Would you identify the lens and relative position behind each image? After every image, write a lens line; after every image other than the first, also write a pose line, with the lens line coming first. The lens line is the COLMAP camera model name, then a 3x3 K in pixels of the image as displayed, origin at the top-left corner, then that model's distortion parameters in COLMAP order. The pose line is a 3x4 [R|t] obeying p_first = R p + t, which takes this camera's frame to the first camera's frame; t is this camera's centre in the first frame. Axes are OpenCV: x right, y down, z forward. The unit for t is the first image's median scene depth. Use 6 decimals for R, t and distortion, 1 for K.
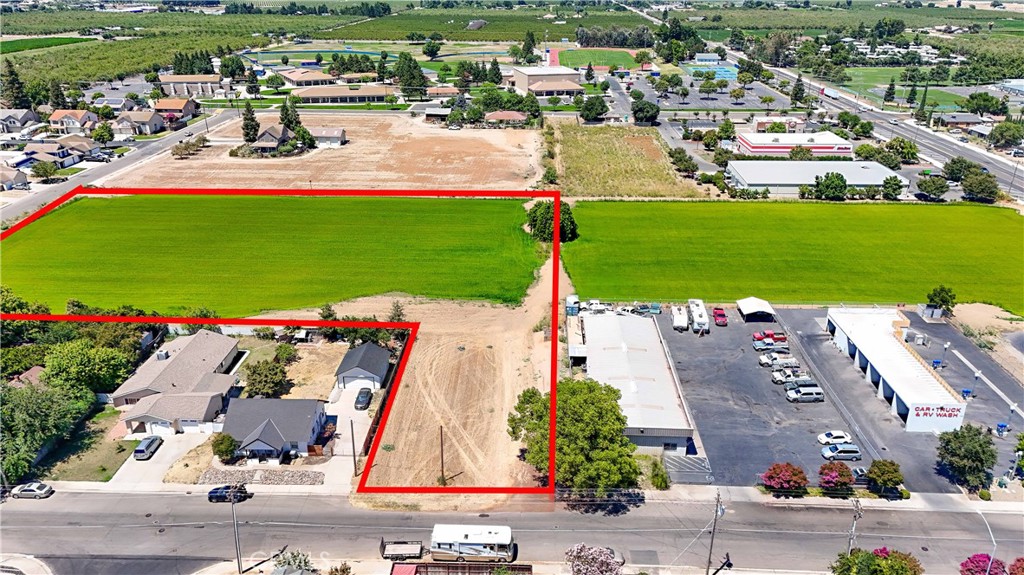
lens RADIAL K [[748.8, 0, 513.5], [0, 748.8, 289.4], [0, 0, 1]] dist [0.079684, -0.073665]
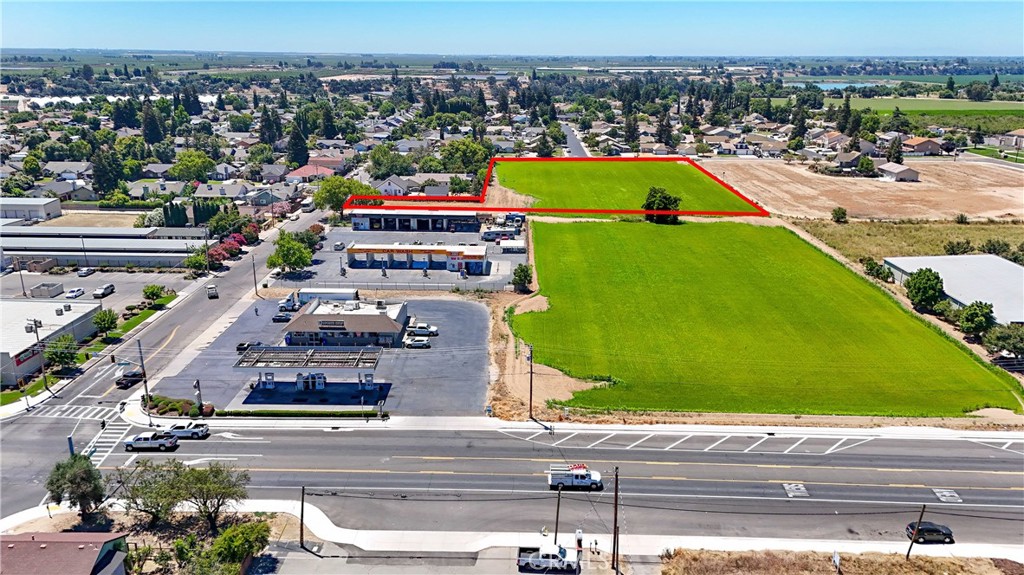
lens RADIAL K [[748.8, 0, 513.5], [0, 748.8, 289.4], [0, 0, 1]] dist [0.079684, -0.073665]
pose [[0.017398, 0.296813, -0.954777, 1.812718], [-0.393019, 0.880085, 0.266432, -0.292142], [0.919366, 0.370611, 0.131965, 0.950100]]
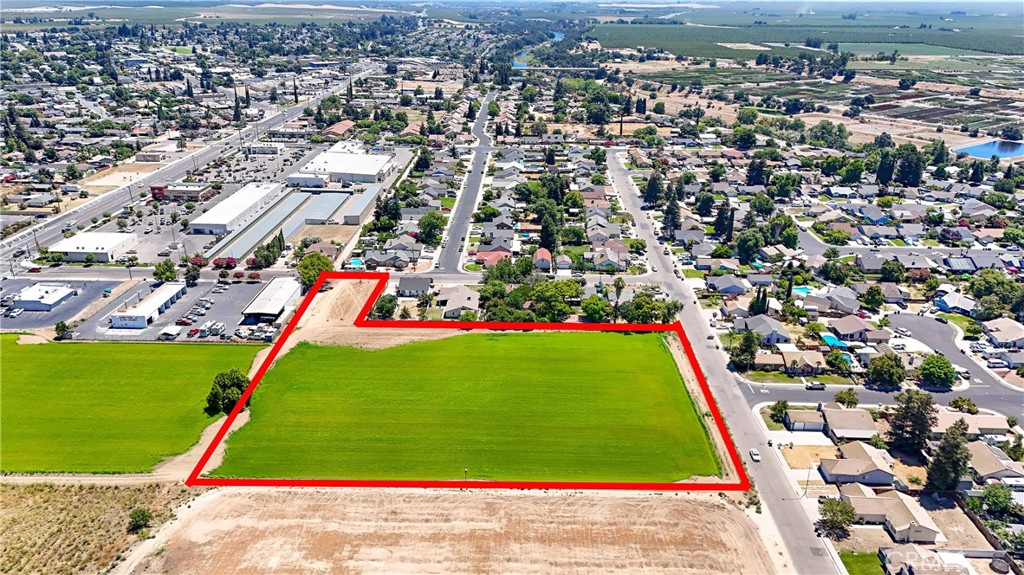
lens RADIAL K [[748.8, 0, 513.5], [0, 748.8, 289.4], [0, 0, 1]] dist [0.079684, -0.073665]
pose [[-0.999808, -0.011445, -0.015888, -0.519811], [-0.019283, 0.716424, 0.697398, -1.467451], [0.003401, 0.697571, -0.716508, 2.474975]]
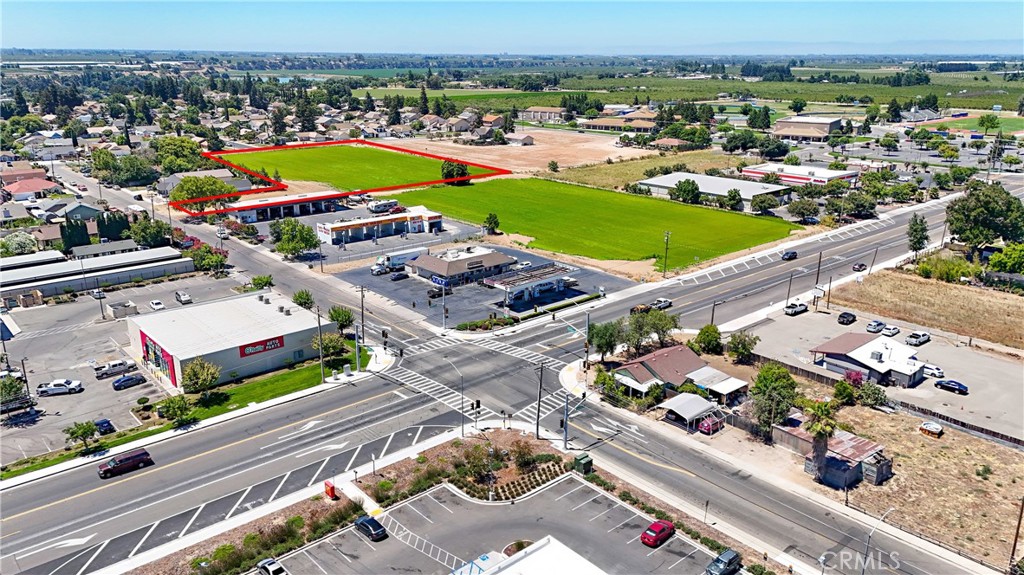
lens RADIAL K [[748.8, 0, 513.5], [0, 748.8, 289.4], [0, 0, 1]] dist [0.079684, -0.073665]
pose [[0.687750, 0.219409, -0.691997, 1.816033], [-0.283944, 0.958594, 0.021736, 0.105312], [0.668114, 0.181540, 0.721573, -0.001826]]
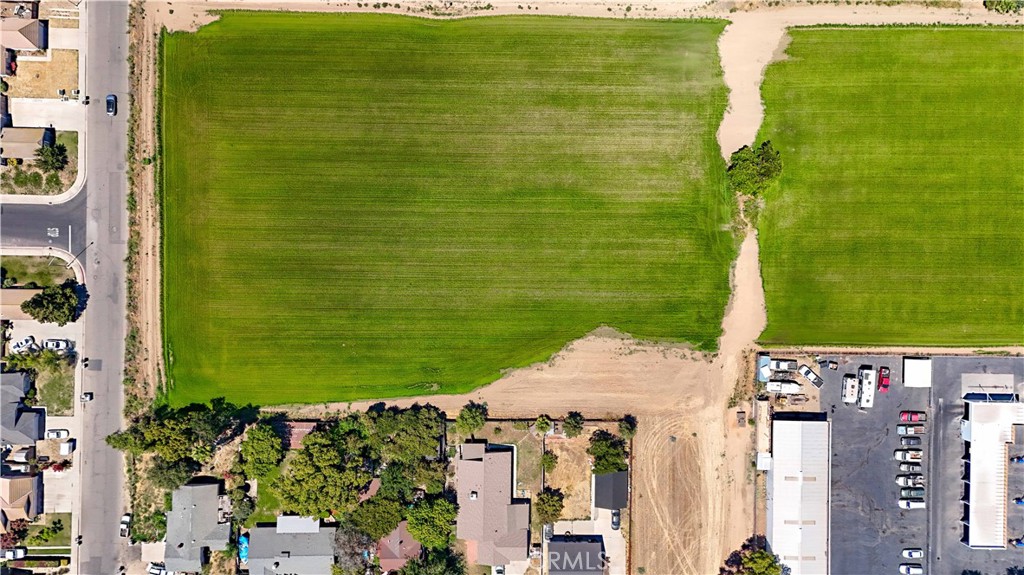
lens RADIAL K [[748.8, 0, 513.5], [0, 748.8, 289.4], [0, 0, 1]] dist [0.079684, -0.073665]
pose [[0.999662, -0.018397, 0.018390, -0.373547], [-0.009941, 0.383137, 0.923638, -1.255206], [-0.024038, -0.923508, 0.382825, 0.752335]]
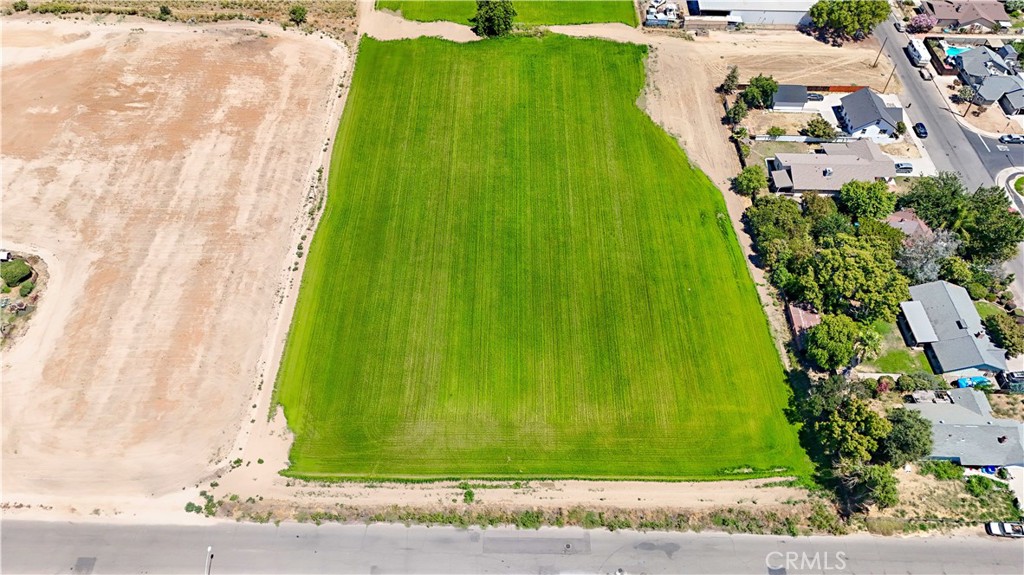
lens RADIAL K [[748.8, 0, 513.5], [0, 748.8, 289.4], [0, 0, 1]] dist [0.079684, -0.073665]
pose [[-0.020910, -0.763250, 0.645765, -1.376729], [0.367487, 0.594823, 0.714940, -0.895668], [-0.929793, 0.252260, 0.268047, 1.120136]]
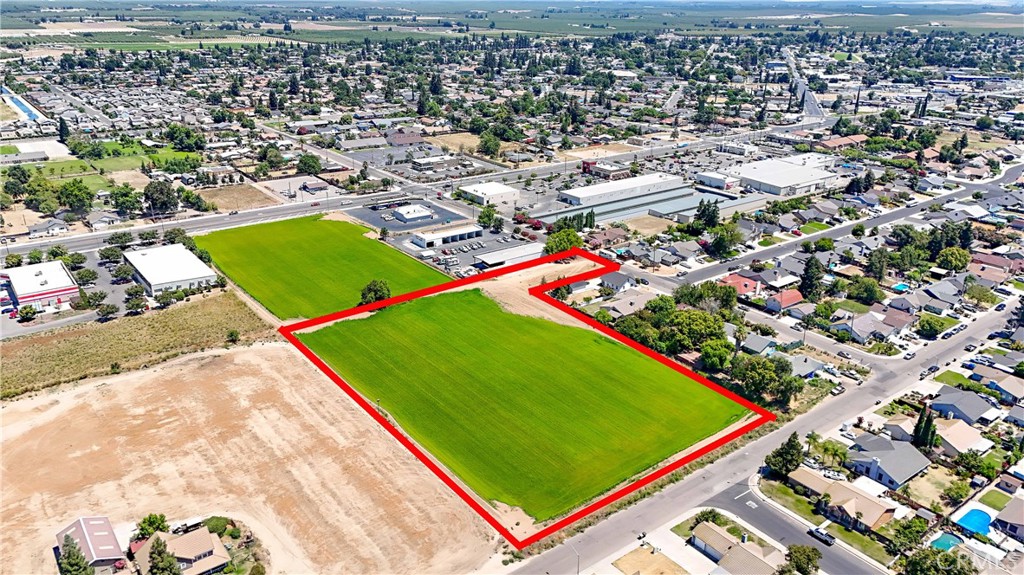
lens RADIAL K [[748.8, 0, 513.5], [0, 748.8, 289.4], [0, 0, 1]] dist [0.079684, -0.073665]
pose [[-0.632113, -0.295153, 0.716462, -1.739984], [0.286615, 0.769981, 0.570071, -1.275445], [-0.719920, 0.565698, -0.402119, 2.012706]]
